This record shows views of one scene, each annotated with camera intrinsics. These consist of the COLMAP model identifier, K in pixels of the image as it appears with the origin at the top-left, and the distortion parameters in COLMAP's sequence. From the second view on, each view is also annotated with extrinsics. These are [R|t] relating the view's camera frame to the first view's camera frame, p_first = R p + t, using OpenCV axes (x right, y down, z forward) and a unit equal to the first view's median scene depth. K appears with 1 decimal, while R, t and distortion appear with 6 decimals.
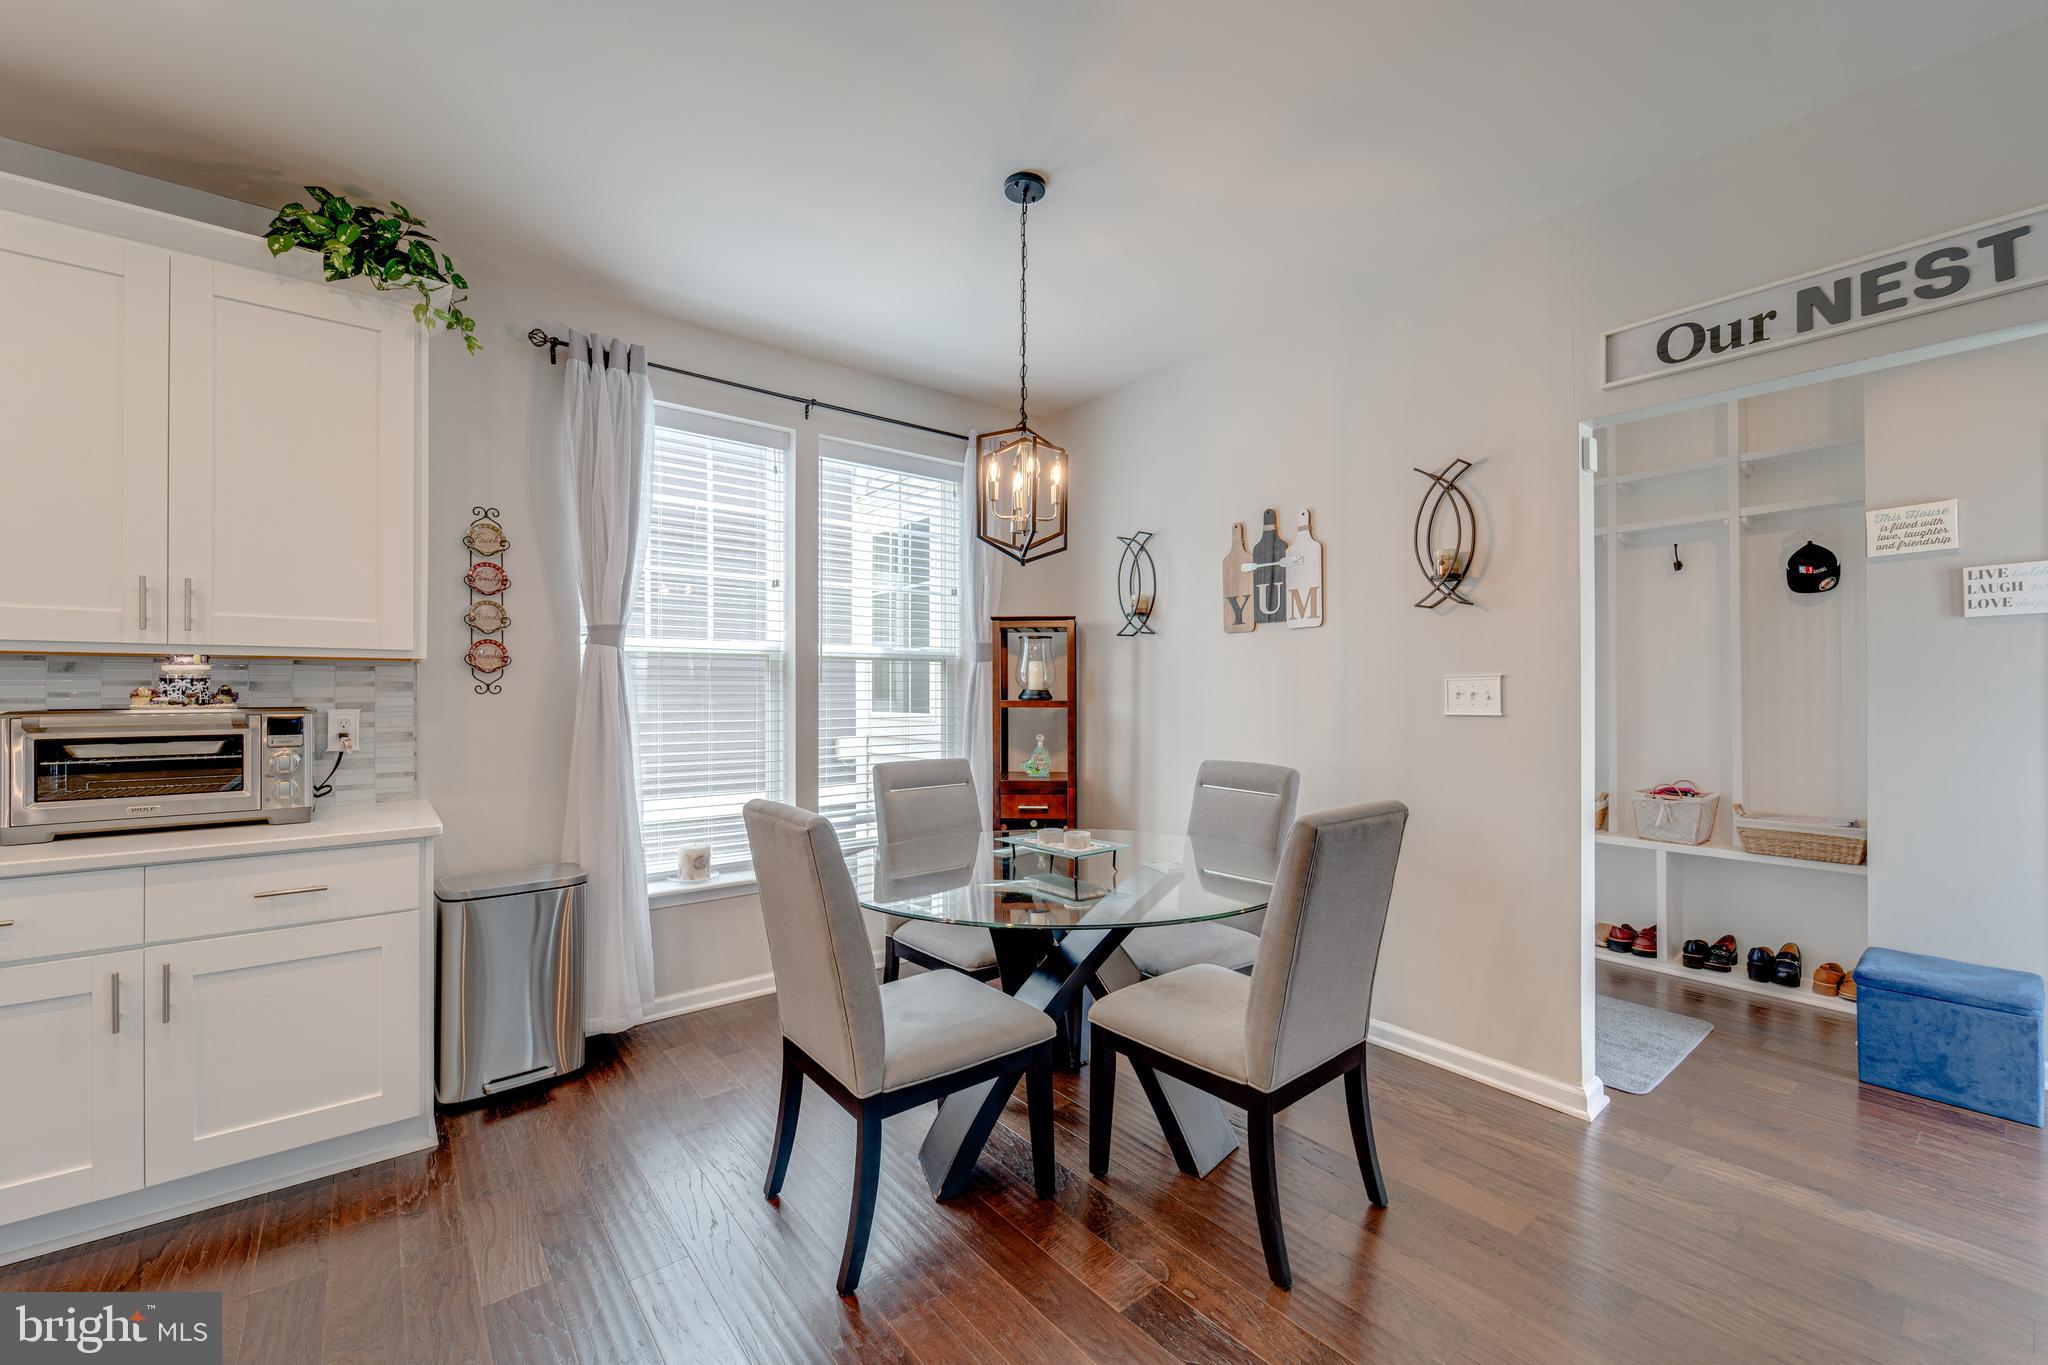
lens RADIAL K [[818.0, 0, 1023.5], [0, 818.0, 687.4], [0, 0, 1]] dist [0.001903, -0.002376]
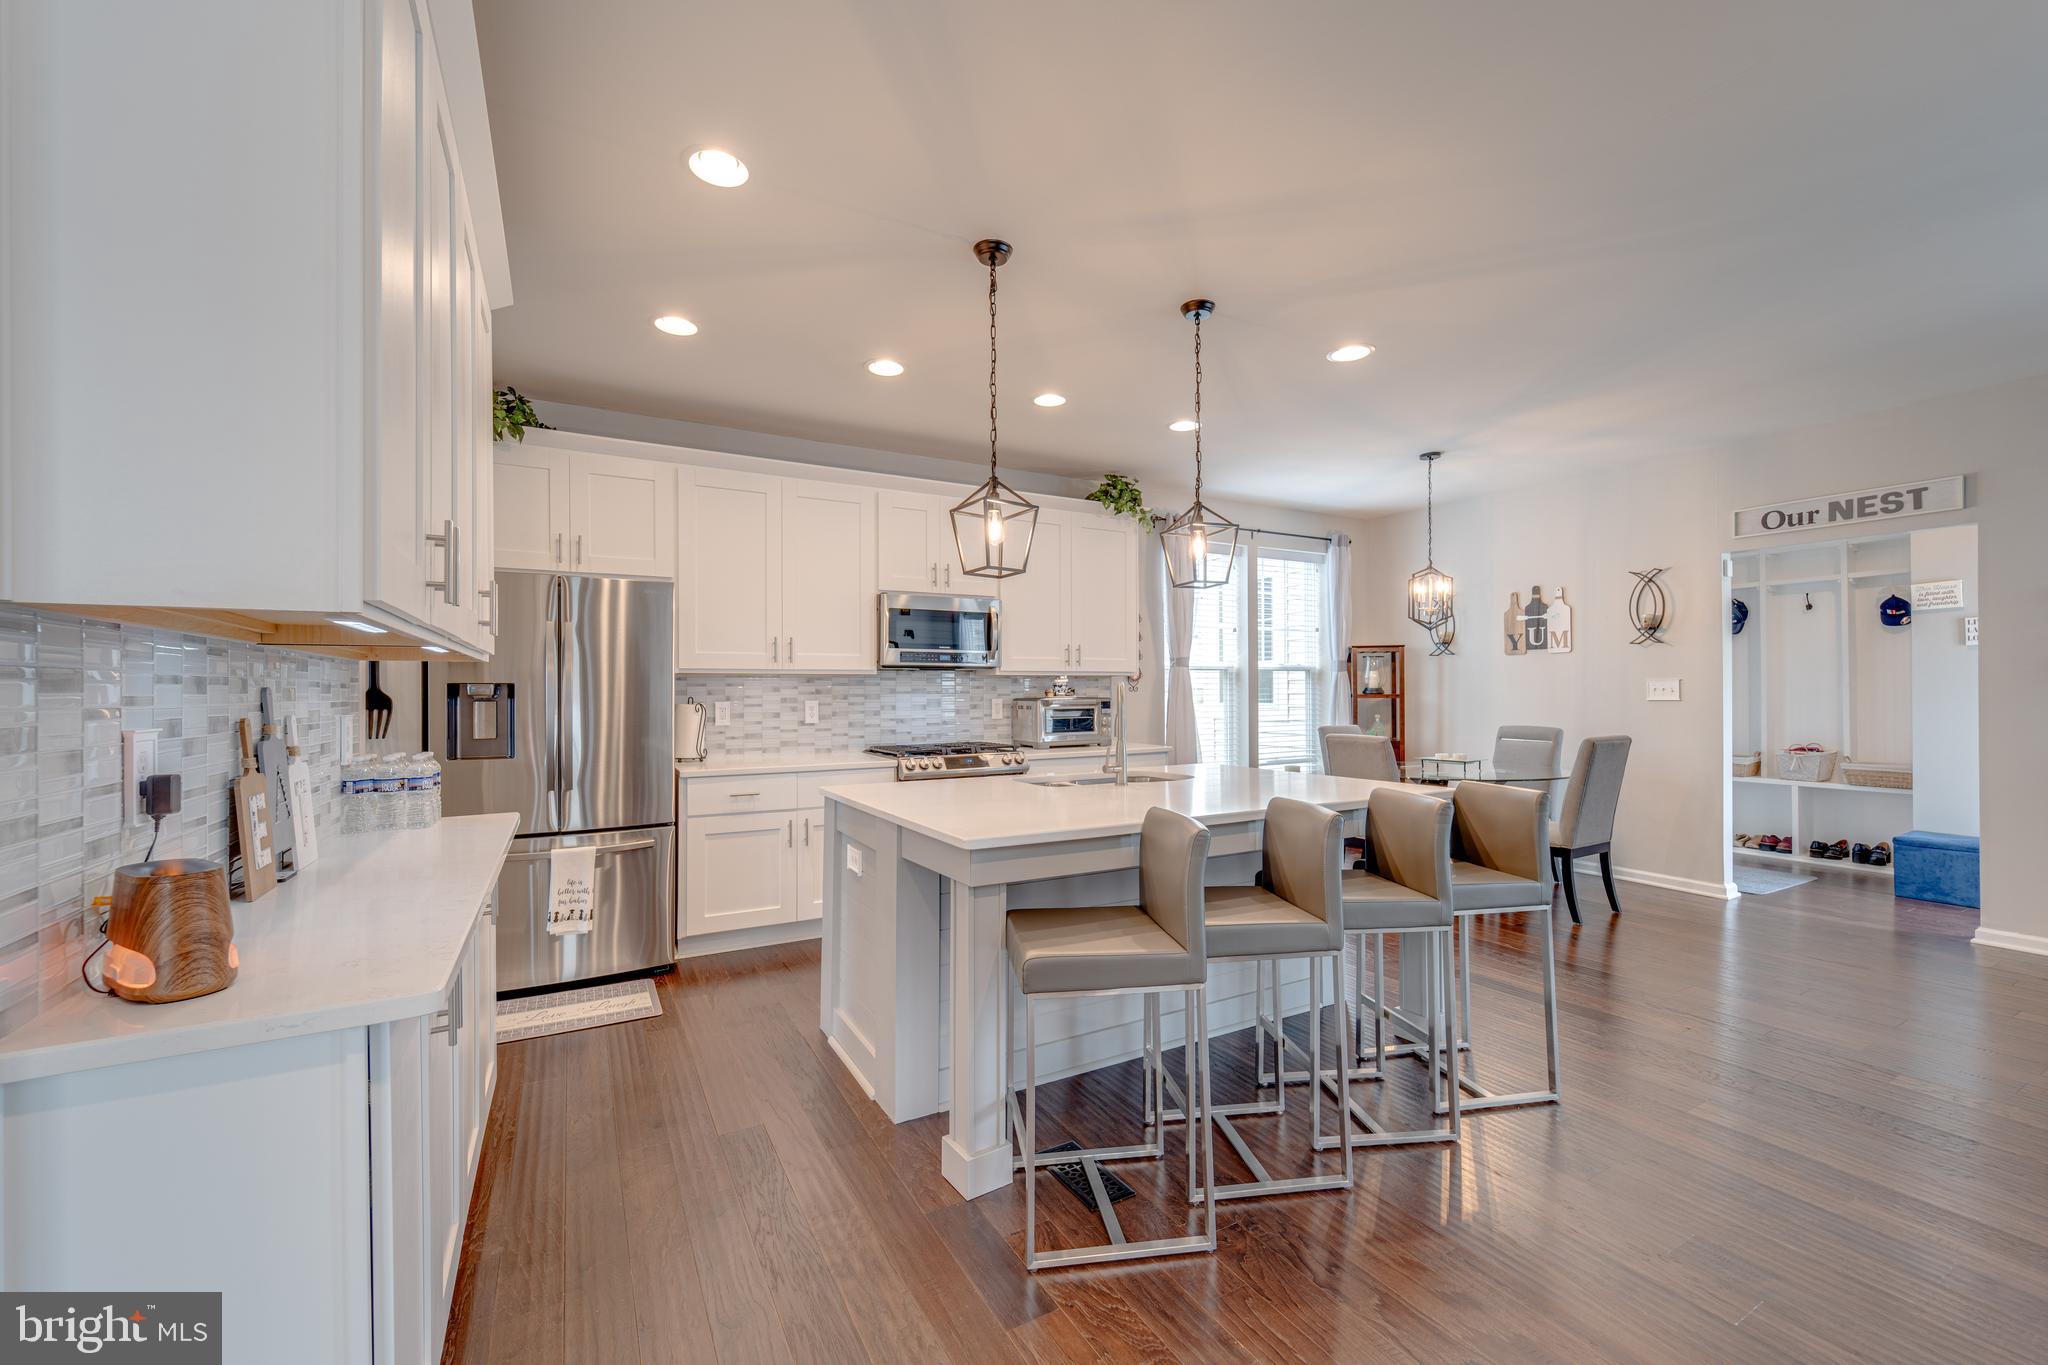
lens RADIAL K [[818.0, 0, 1023.5], [0, 818.0, 687.4], [0, 0, 1]] dist [0.001903, -0.002376]
pose [[0.986147, -0.005310, -0.165790, -0.527101], [0.005778, 0.999981, 0.002335, -0.007990], [0.165775, -0.003261, 0.986158, -0.981878]]
